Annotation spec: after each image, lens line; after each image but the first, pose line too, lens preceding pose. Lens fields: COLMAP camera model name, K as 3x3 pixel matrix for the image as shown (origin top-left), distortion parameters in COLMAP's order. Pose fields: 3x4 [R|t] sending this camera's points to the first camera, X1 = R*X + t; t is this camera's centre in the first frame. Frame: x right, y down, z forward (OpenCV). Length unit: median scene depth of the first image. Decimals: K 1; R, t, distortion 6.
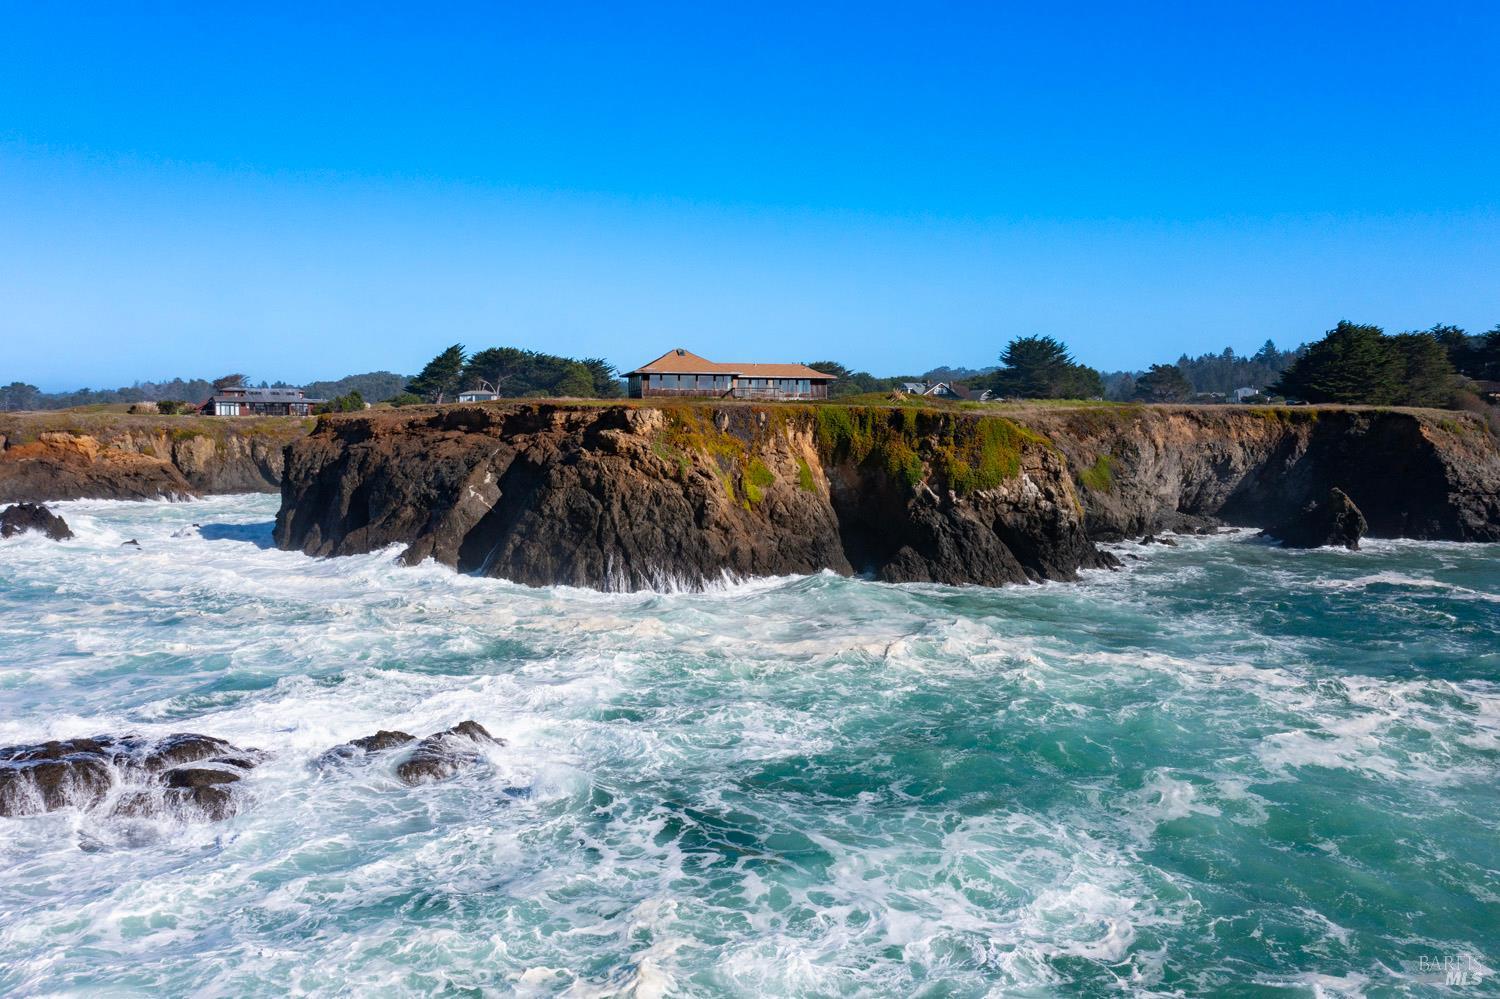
lens RADIAL K [[1184.8, 0, 750.0], [0, 1184.8, 499.5], [0, 0, 1]] dist [-0.017347, 0.011824]
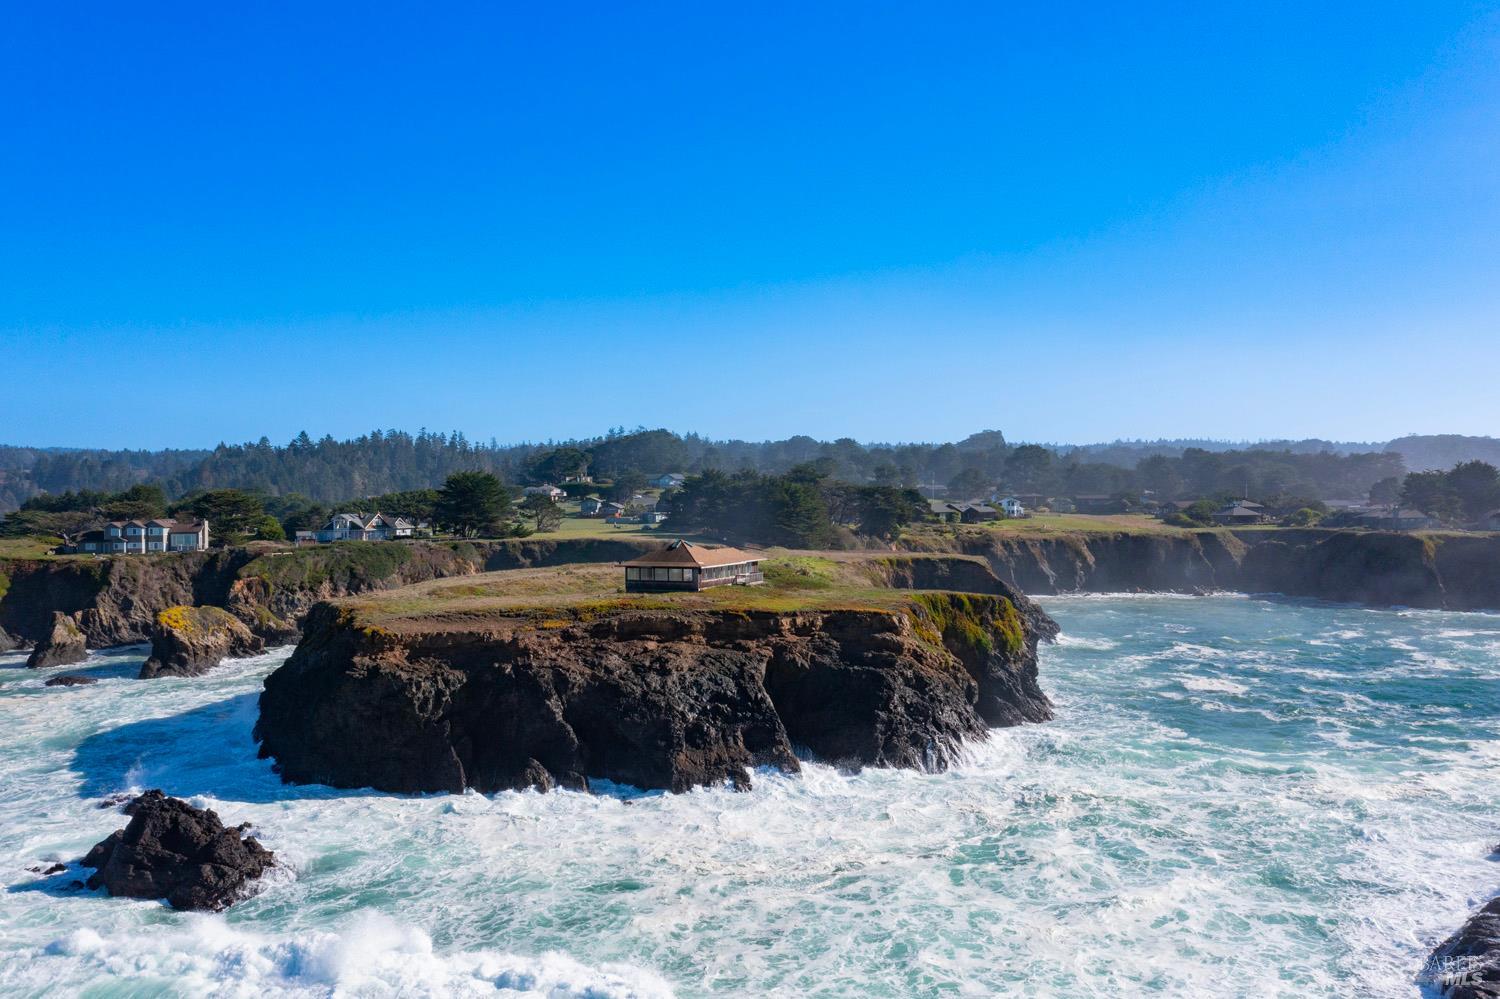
lens RADIAL K [[1184.8, 0, 750.0], [0, 1184.8, 499.5], [0, 0, 1]] dist [-0.017347, 0.011824]
pose [[0.642694, -0.010978, 0.766044, -1.068650], [0.058237, 0.997704, -0.034562, -0.153150], [-0.763906, 0.066825, 0.641858, 0.302558]]
